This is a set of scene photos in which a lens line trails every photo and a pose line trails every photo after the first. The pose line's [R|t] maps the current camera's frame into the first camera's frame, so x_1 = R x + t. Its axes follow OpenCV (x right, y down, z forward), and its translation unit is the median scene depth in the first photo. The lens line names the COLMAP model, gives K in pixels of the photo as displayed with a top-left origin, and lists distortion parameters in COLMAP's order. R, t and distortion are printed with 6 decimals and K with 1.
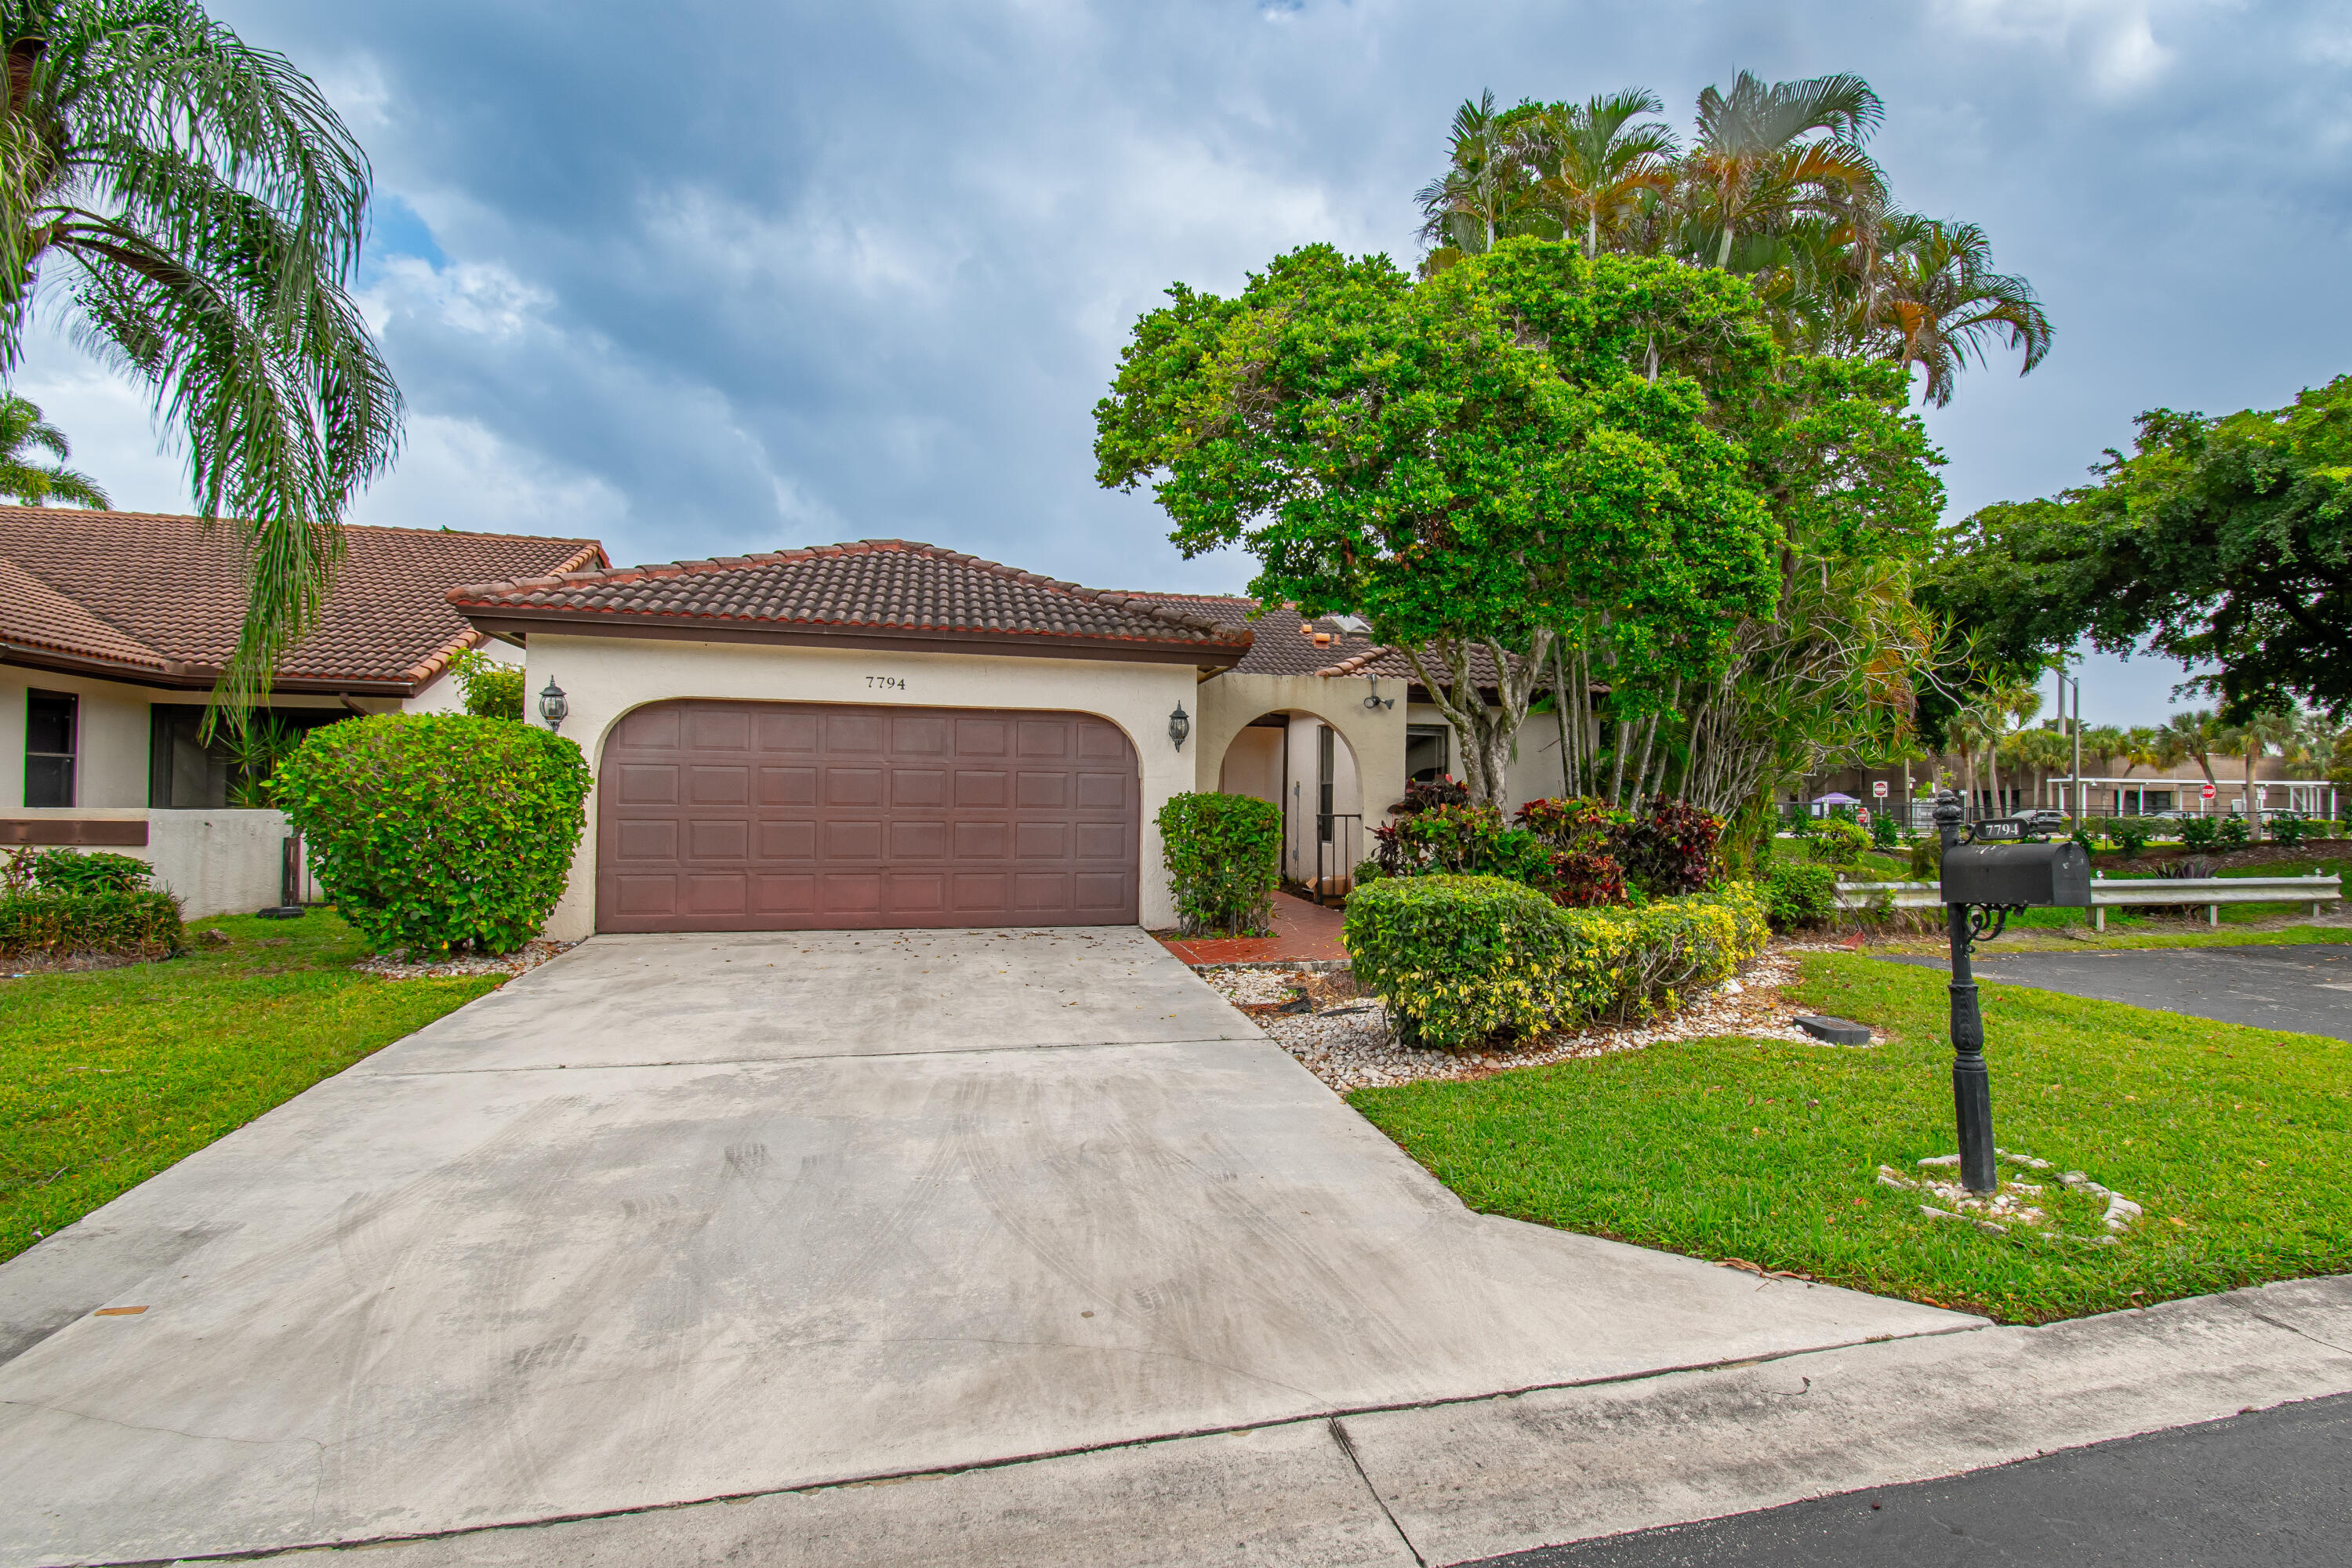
lens RADIAL K [[1164.5, 0, 1246.5], [0, 1164.5, 781.1], [0, 0, 1]] dist [0.002340, 0.000146]
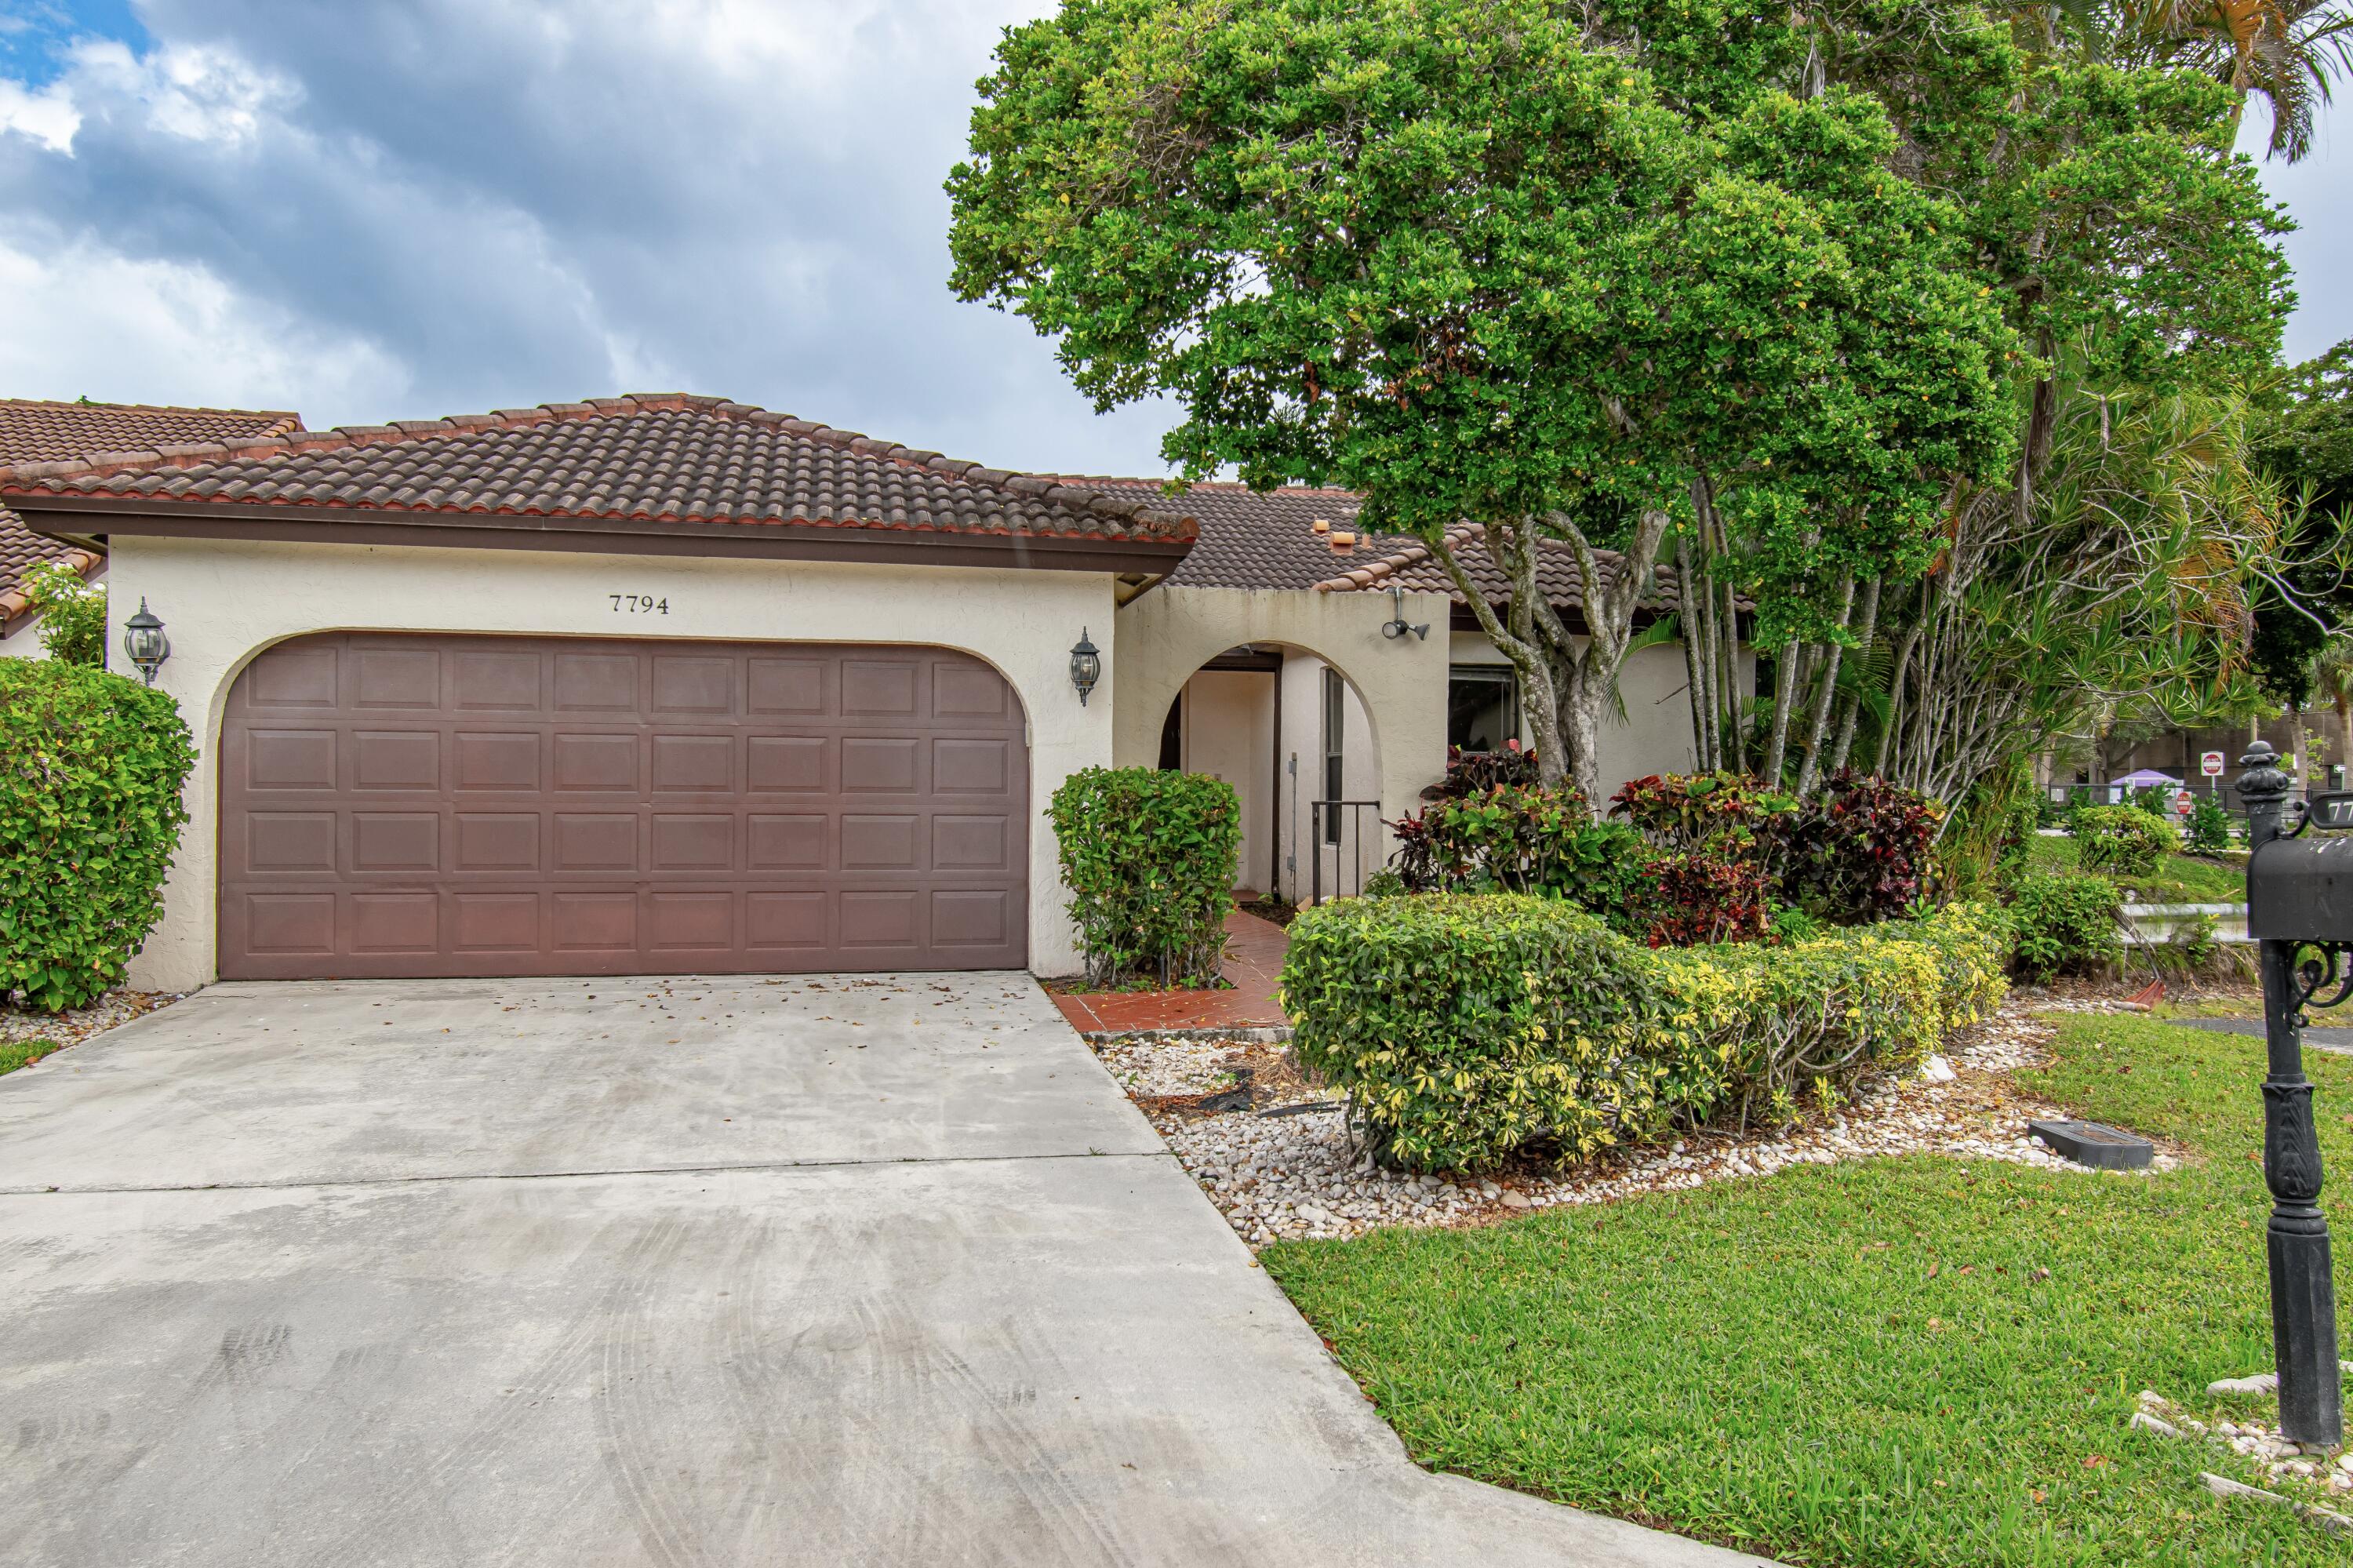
lens RADIAL K [[1677.4, 0, 1176.5], [0, 1677.4, 784.0], [0, 0, 1]] dist [-0.004262, -0.010453]
pose [[0.998270, -0.004708, -0.058615, 0.056564], [0.005583, 0.999875, 0.014773, 0.006143], [0.058538, -0.015075, 0.998171, 0.072531]]
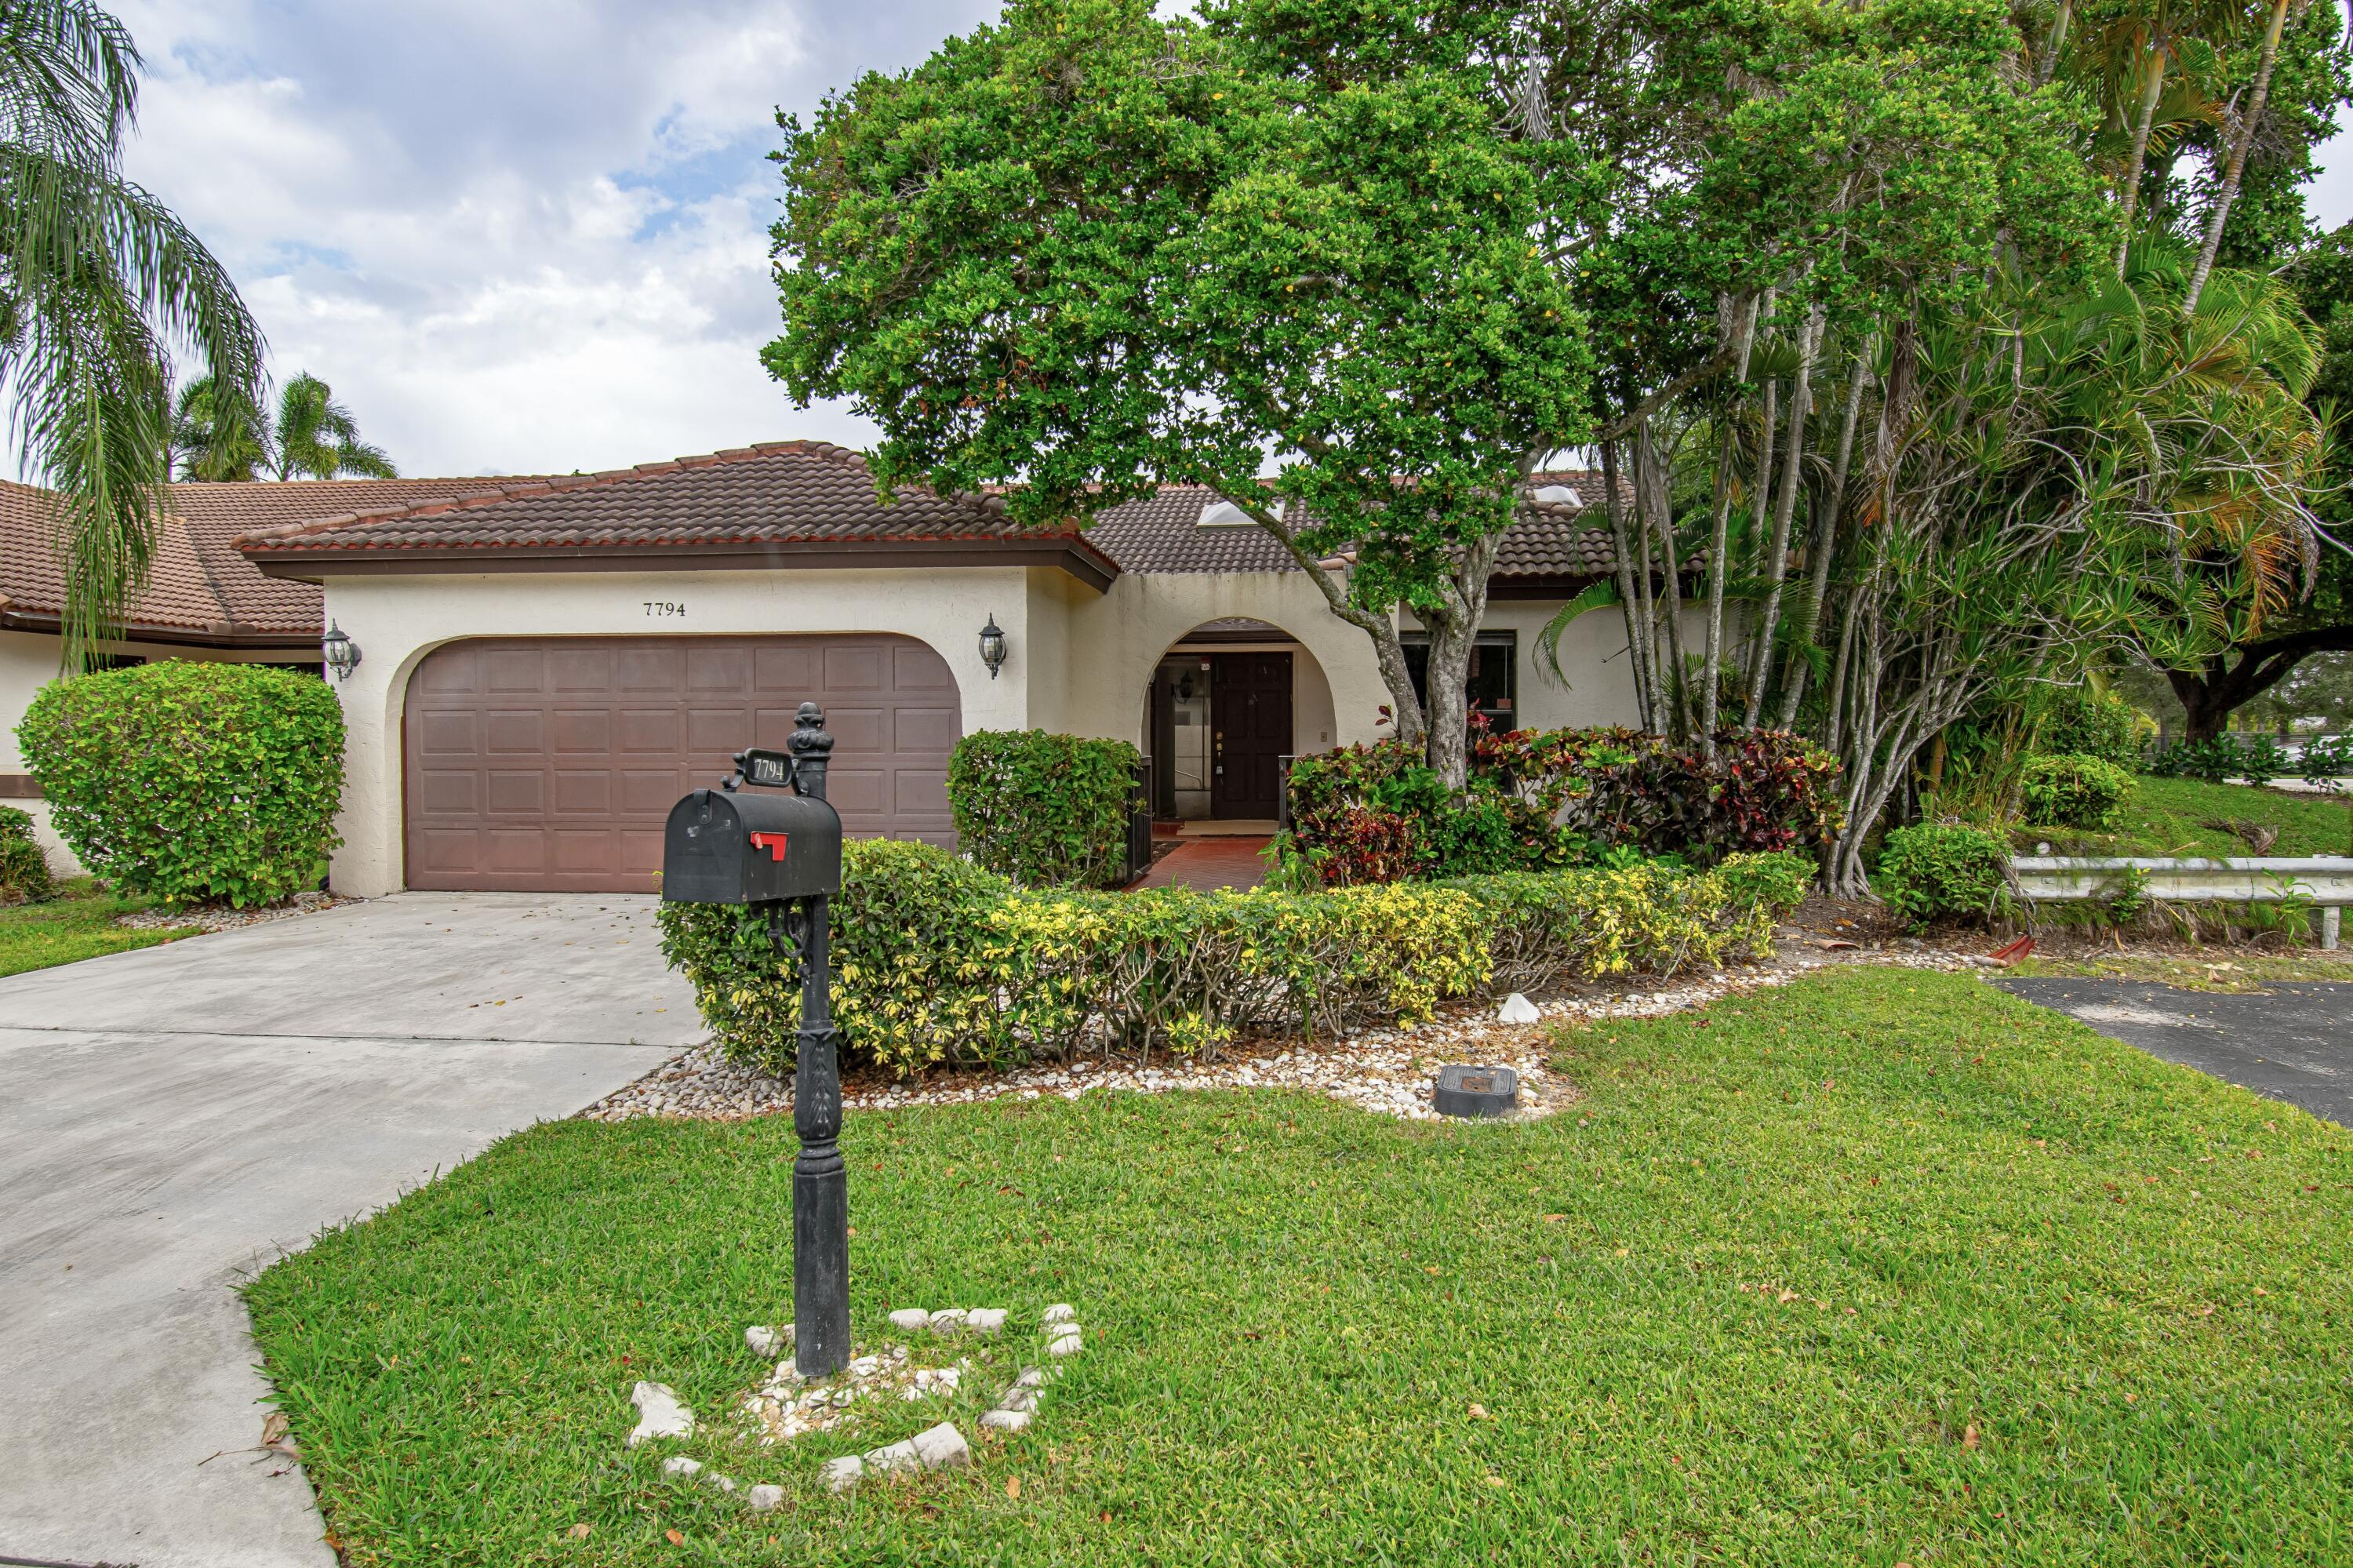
lens RADIAL K [[1412.9, 0, 1197.8], [0, 1412.9, 780.6], [0, 0, 1]] dist [-0.005579, -0.002772]
pose [[0.930275, -0.004800, -0.366832, 0.492446], [0.020342, 0.999051, 0.038513, 0.011339], [0.366299, -0.043289, 0.929490, 0.188430]]
